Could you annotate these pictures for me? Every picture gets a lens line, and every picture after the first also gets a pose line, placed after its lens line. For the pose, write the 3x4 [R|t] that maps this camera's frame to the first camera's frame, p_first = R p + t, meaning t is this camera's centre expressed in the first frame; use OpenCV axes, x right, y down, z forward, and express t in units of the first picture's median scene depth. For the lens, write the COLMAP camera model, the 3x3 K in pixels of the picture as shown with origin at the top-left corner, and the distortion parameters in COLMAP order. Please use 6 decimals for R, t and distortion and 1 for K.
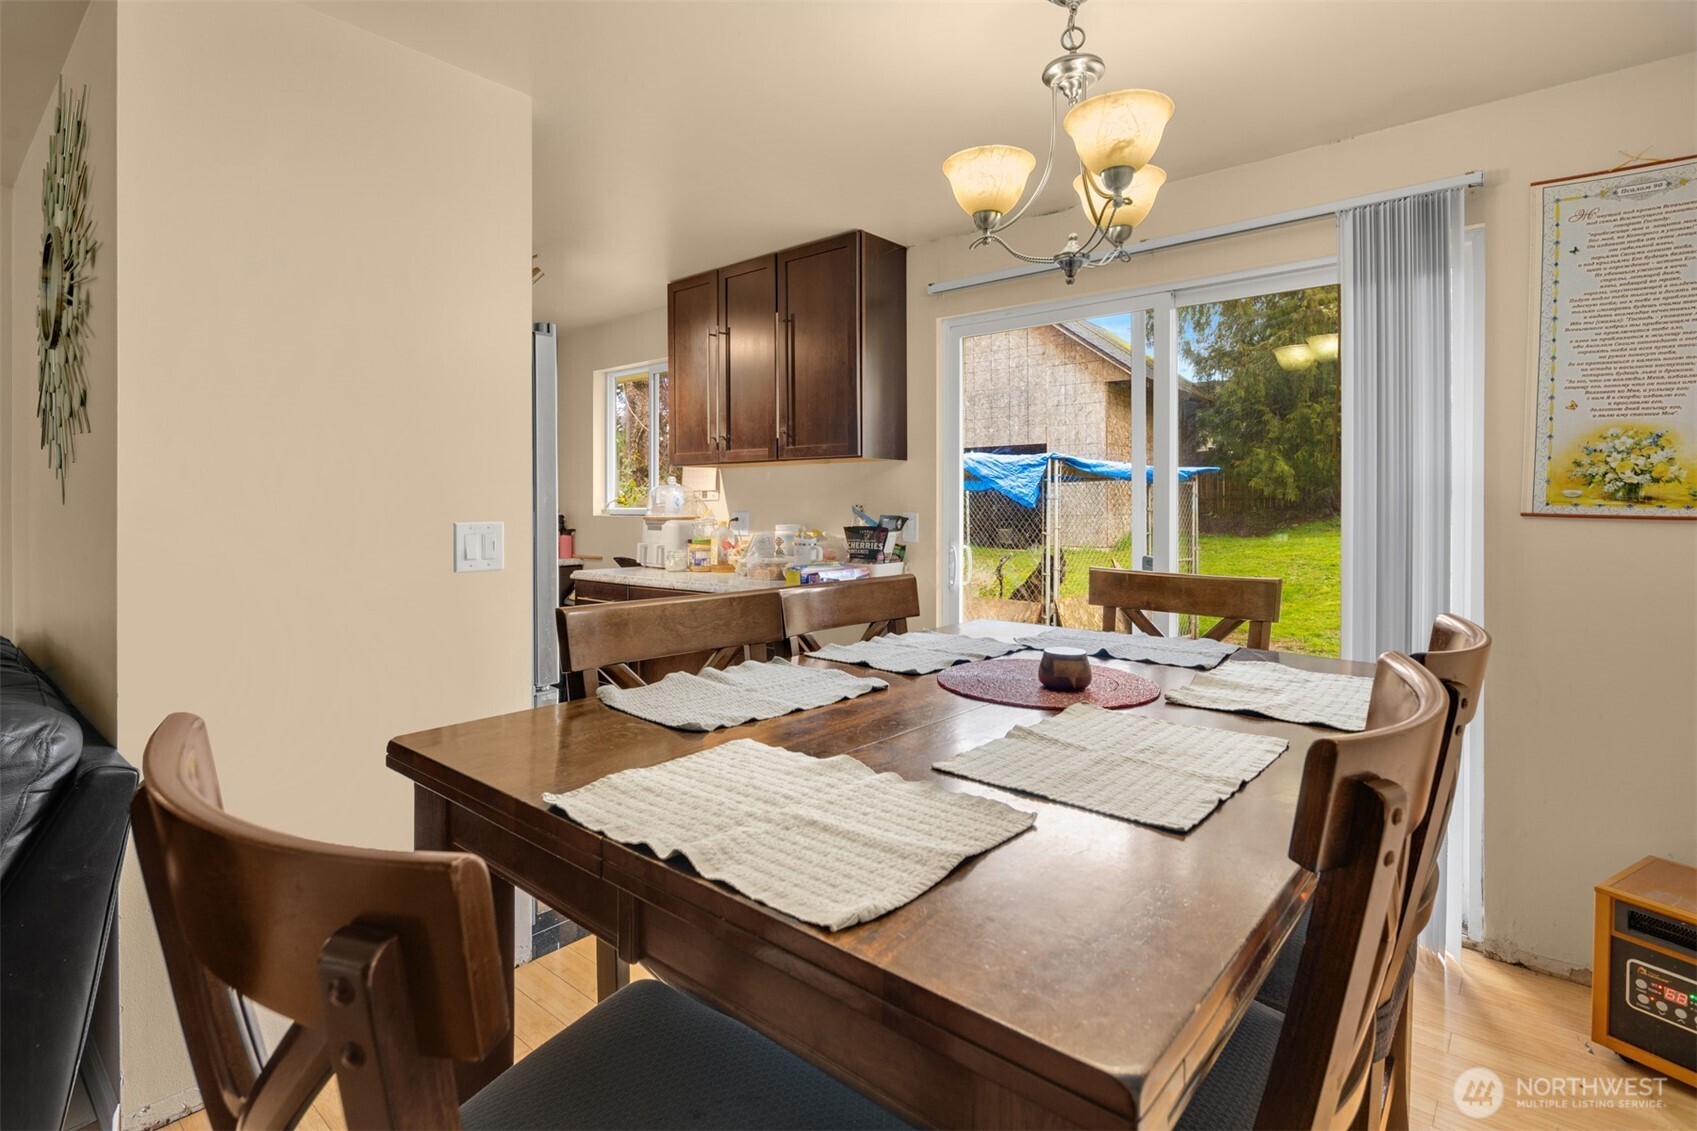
lens RADIAL K [[808.9, 0, 812.3], [0, 808.9, 507.7], [0, 0, 1]] dist [-0.001087, -0.001733]
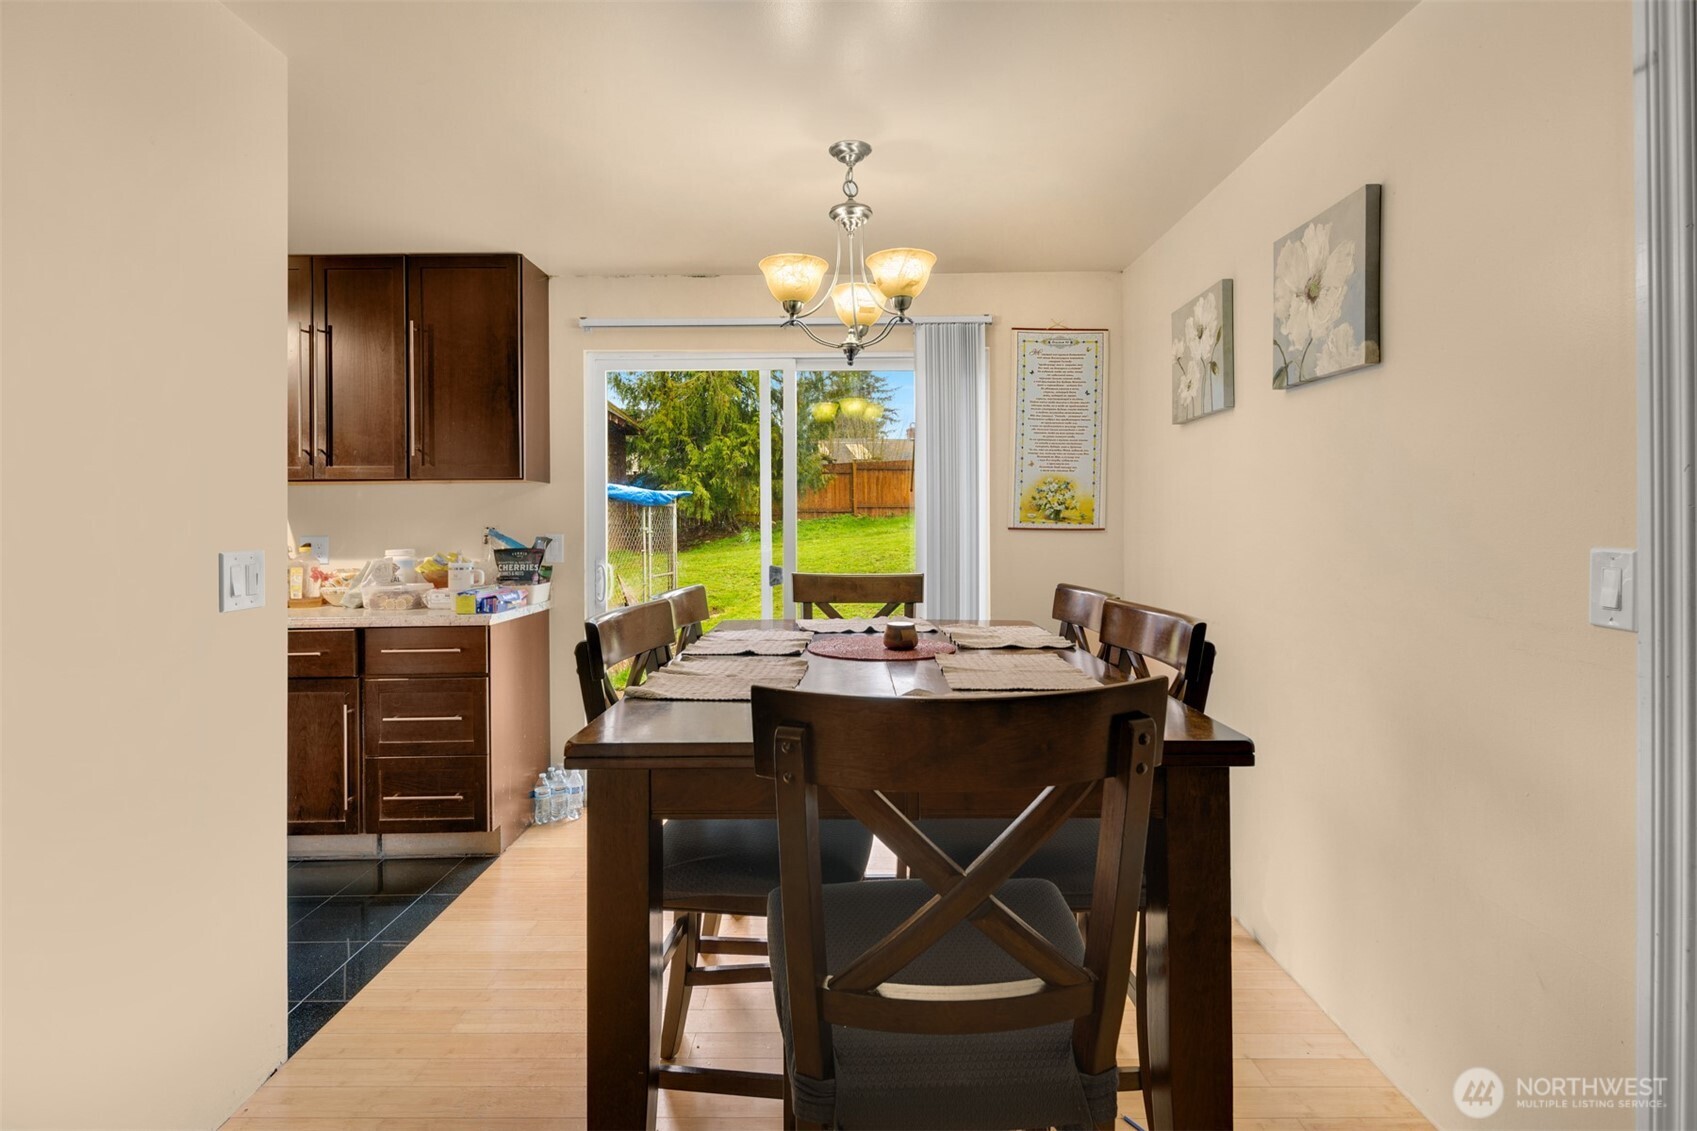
lens RADIAL K [[823.5, 0, 822.1], [0, 823.5, 526.6], [0, 0, 1]] dist [0.008044, -0.001067]
pose [[0.767589, -0.009212, 0.640877, -0.465345], [0.010927, 0.999939, 0.001285, -0.001604], [-0.640850, 0.006016, 0.767643, -0.040688]]
